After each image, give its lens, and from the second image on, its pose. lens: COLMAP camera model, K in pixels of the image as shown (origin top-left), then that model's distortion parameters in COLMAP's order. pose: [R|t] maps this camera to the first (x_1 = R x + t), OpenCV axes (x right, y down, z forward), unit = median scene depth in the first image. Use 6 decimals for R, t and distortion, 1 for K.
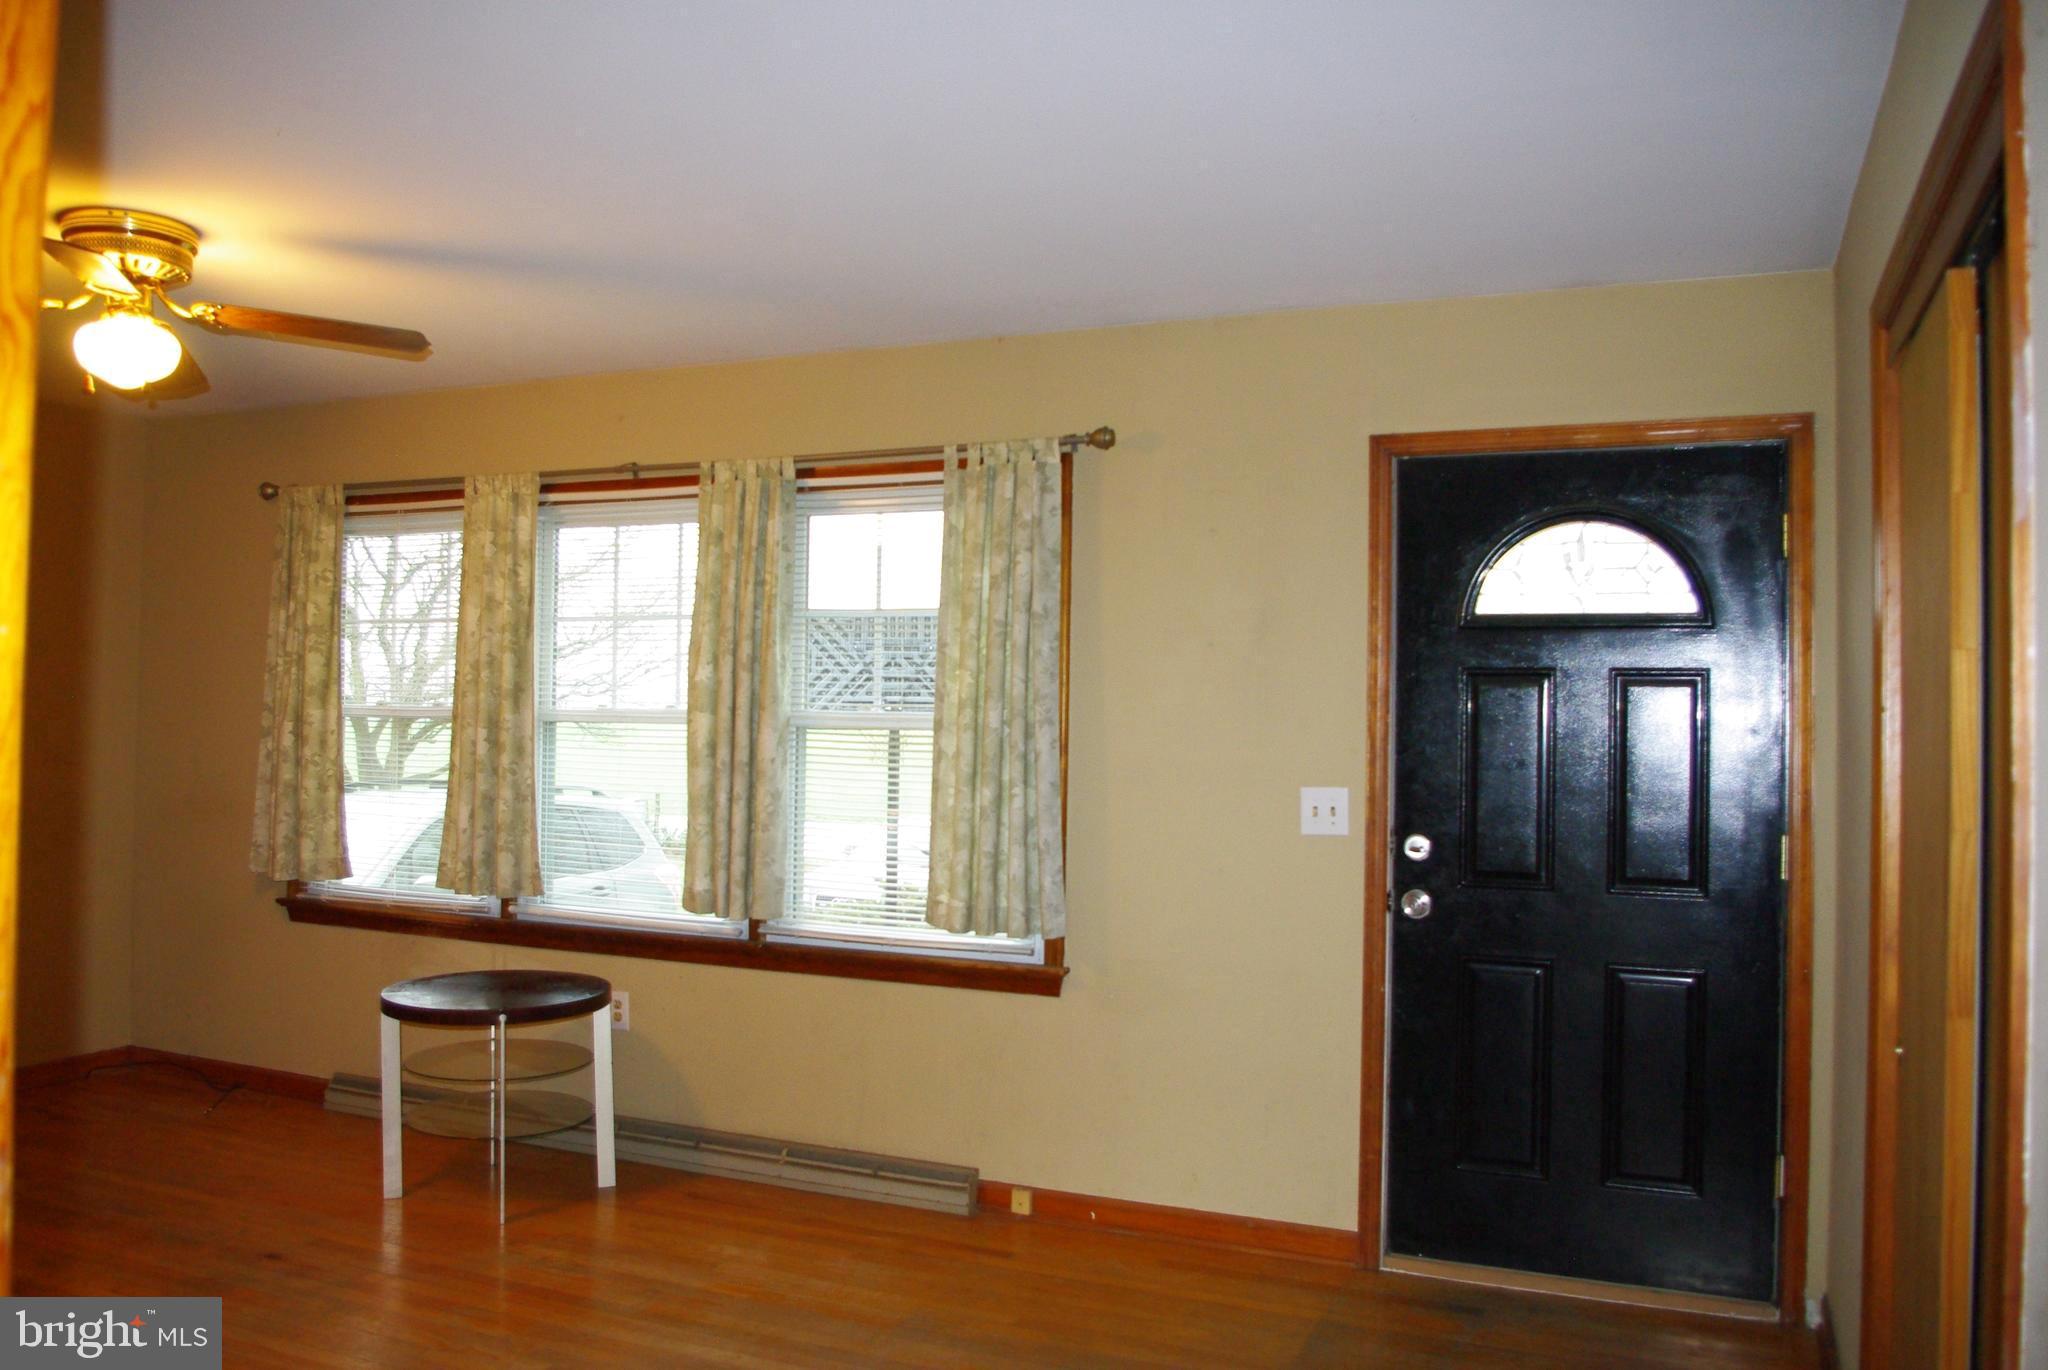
lens RADIAL K [[1587.5, 0, 1024.0], [0, 1587.5, 685.0], [0, 0, 1]] dist [-0.091981, 0.035800]
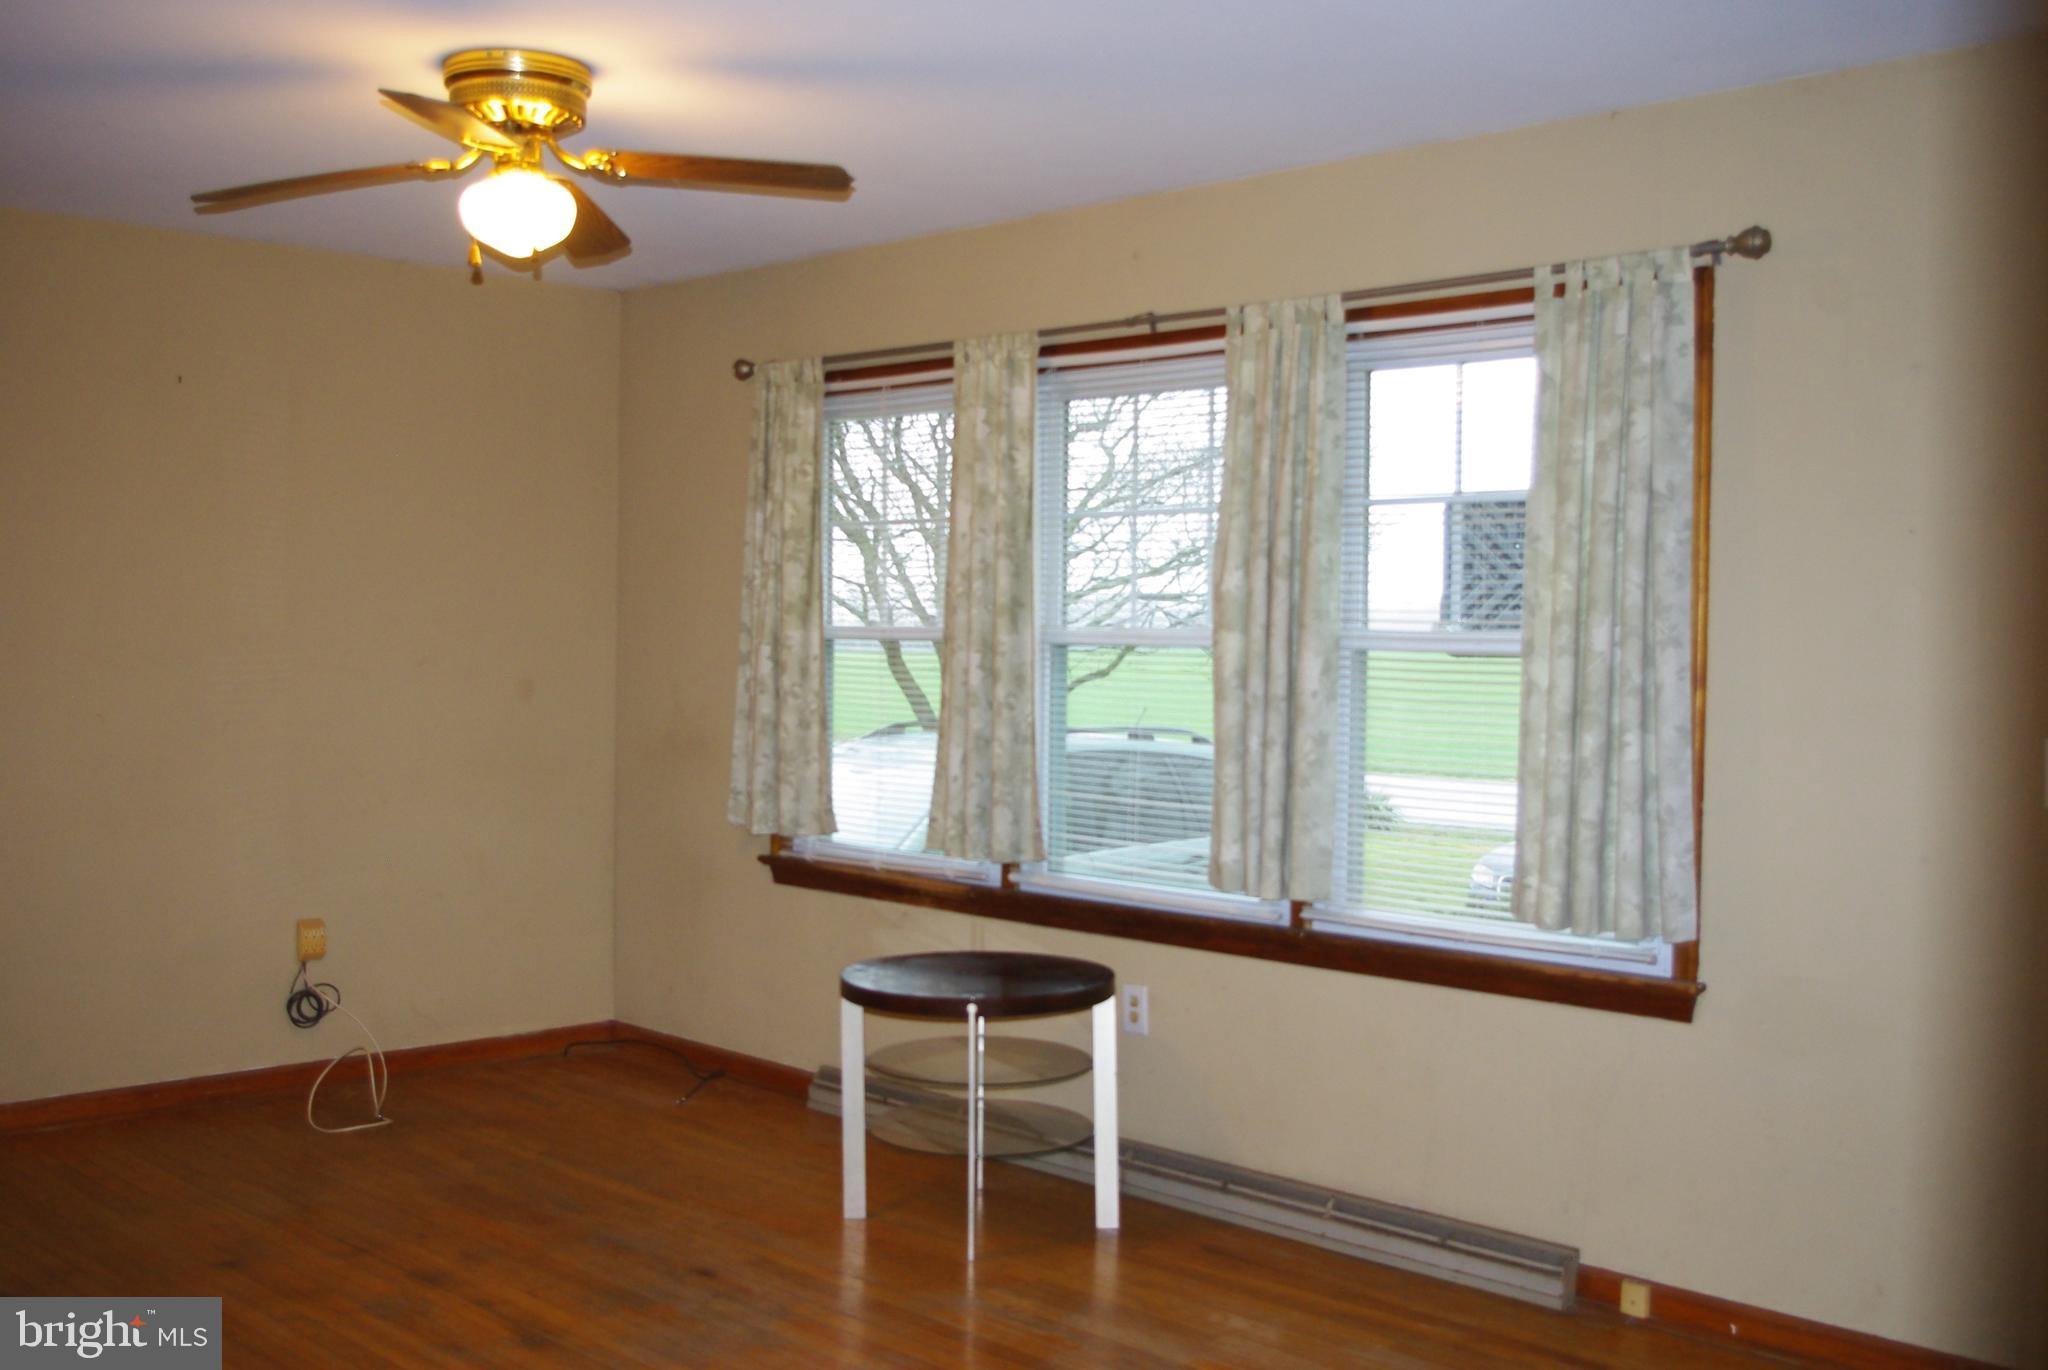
lens RADIAL K [[2083.3, 0, 1024.0], [0, 2083.3, 685.0], [0, 0, 1]] dist [-0.072263, 0.016903]
pose [[0.928486, 0.006813, -0.371305, 0.086465], [0.008138, 0.999218, 0.038684, 0.003405], [0.371278, -0.038939, 0.927705, 0.016326]]
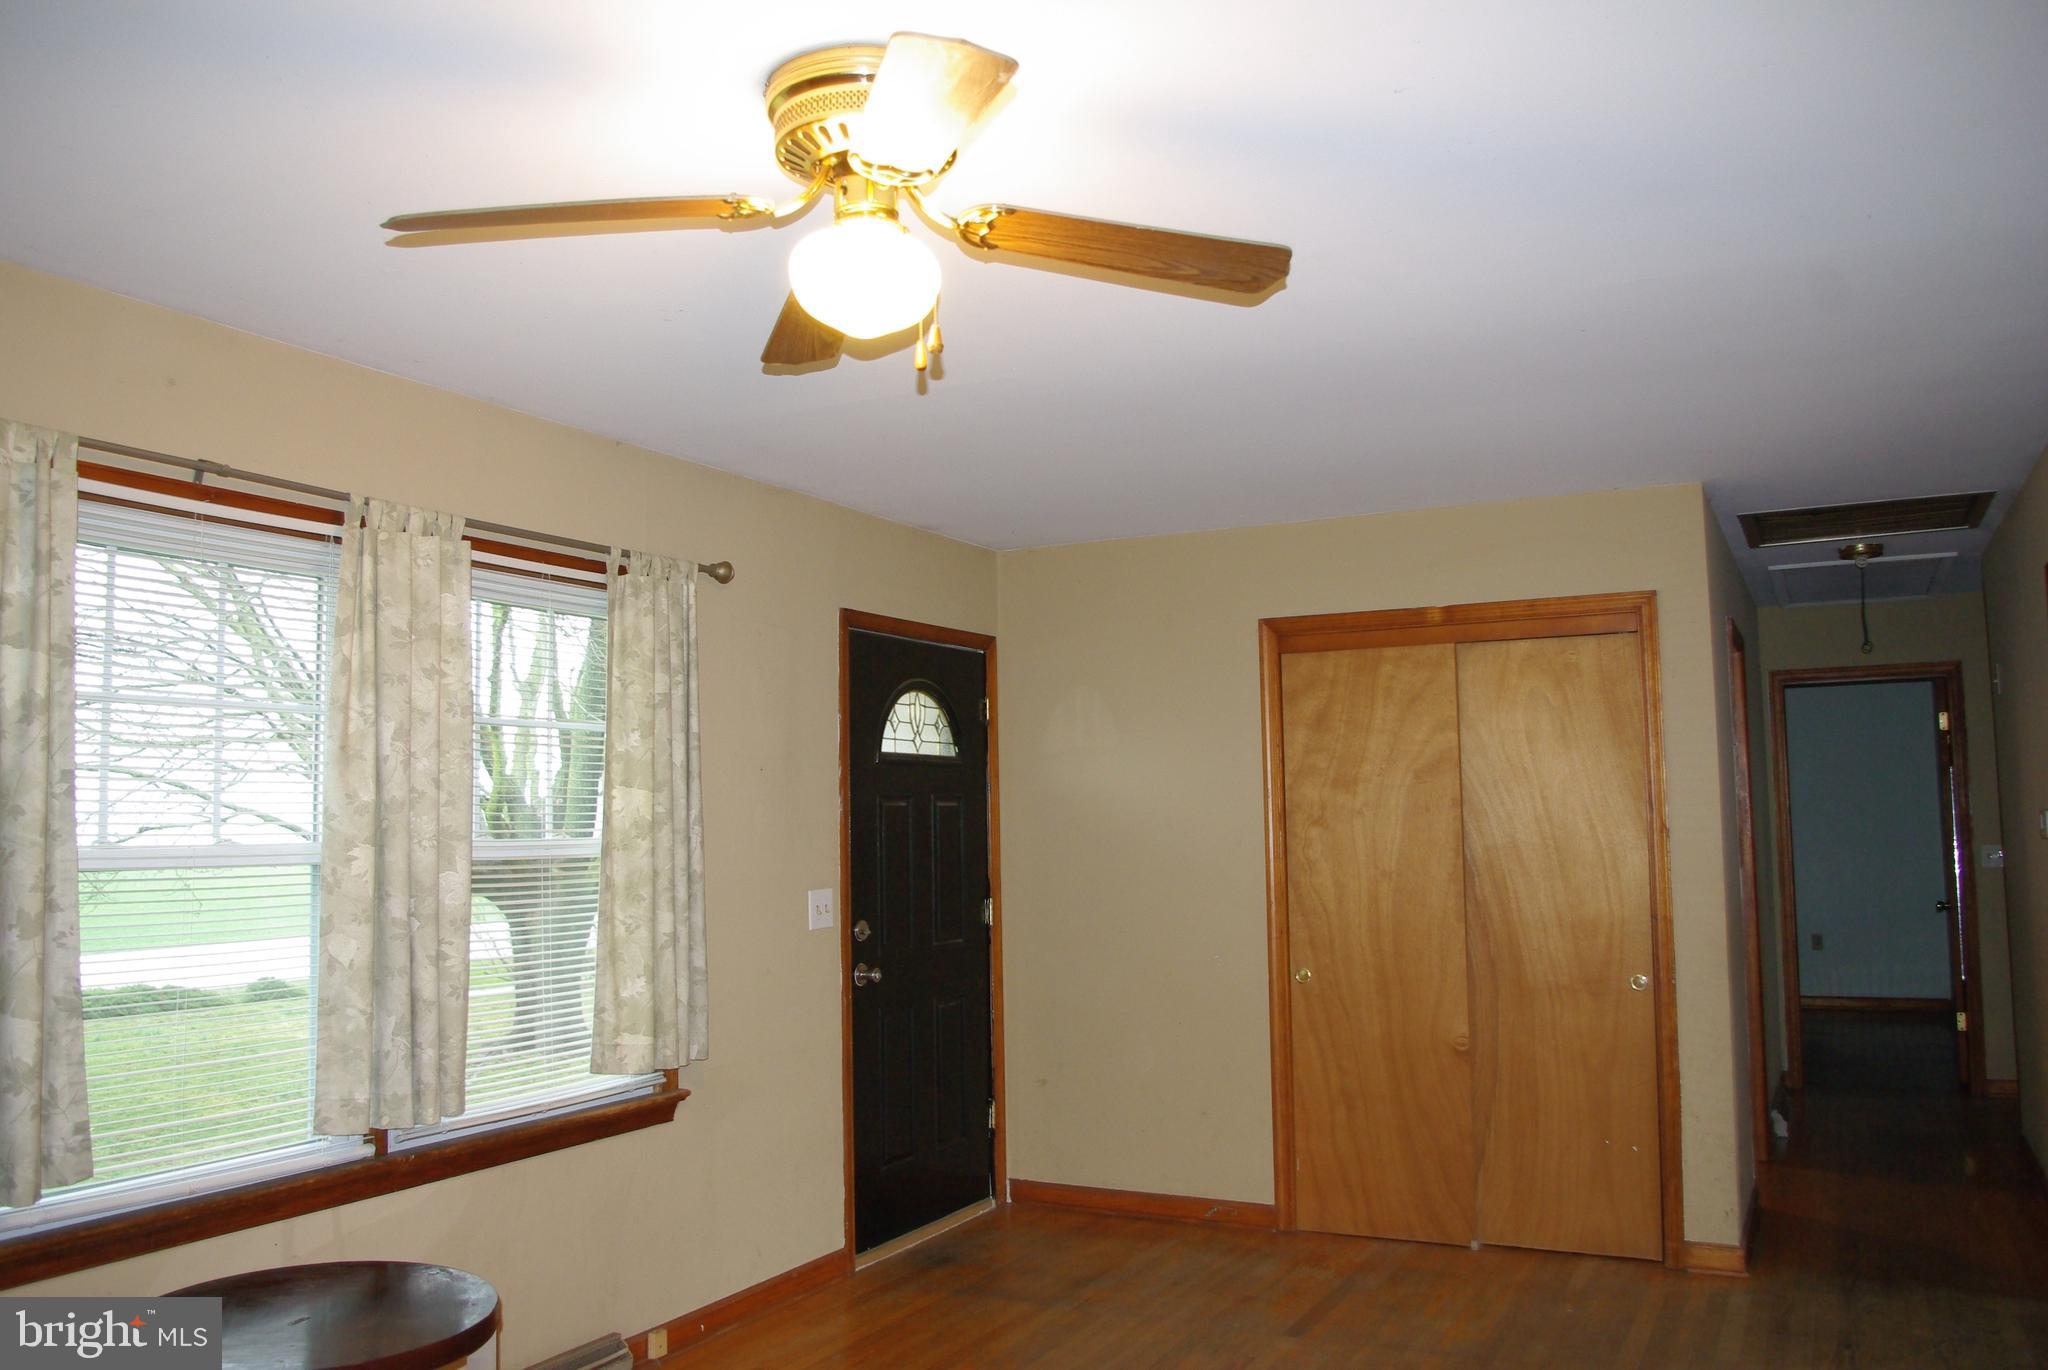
lens RADIAL K [[1587.5, 0, 1024.0], [0, 1587.5, 685.0], [0, 0, 1]] dist [-0.091981, 0.035800]
pose [[0.077159, 0.067117, 0.994757, -0.937281], [-0.010506, 0.997731, -0.066503, -0.012605], [-0.996963, -0.005320, 0.077690, 0.687968]]
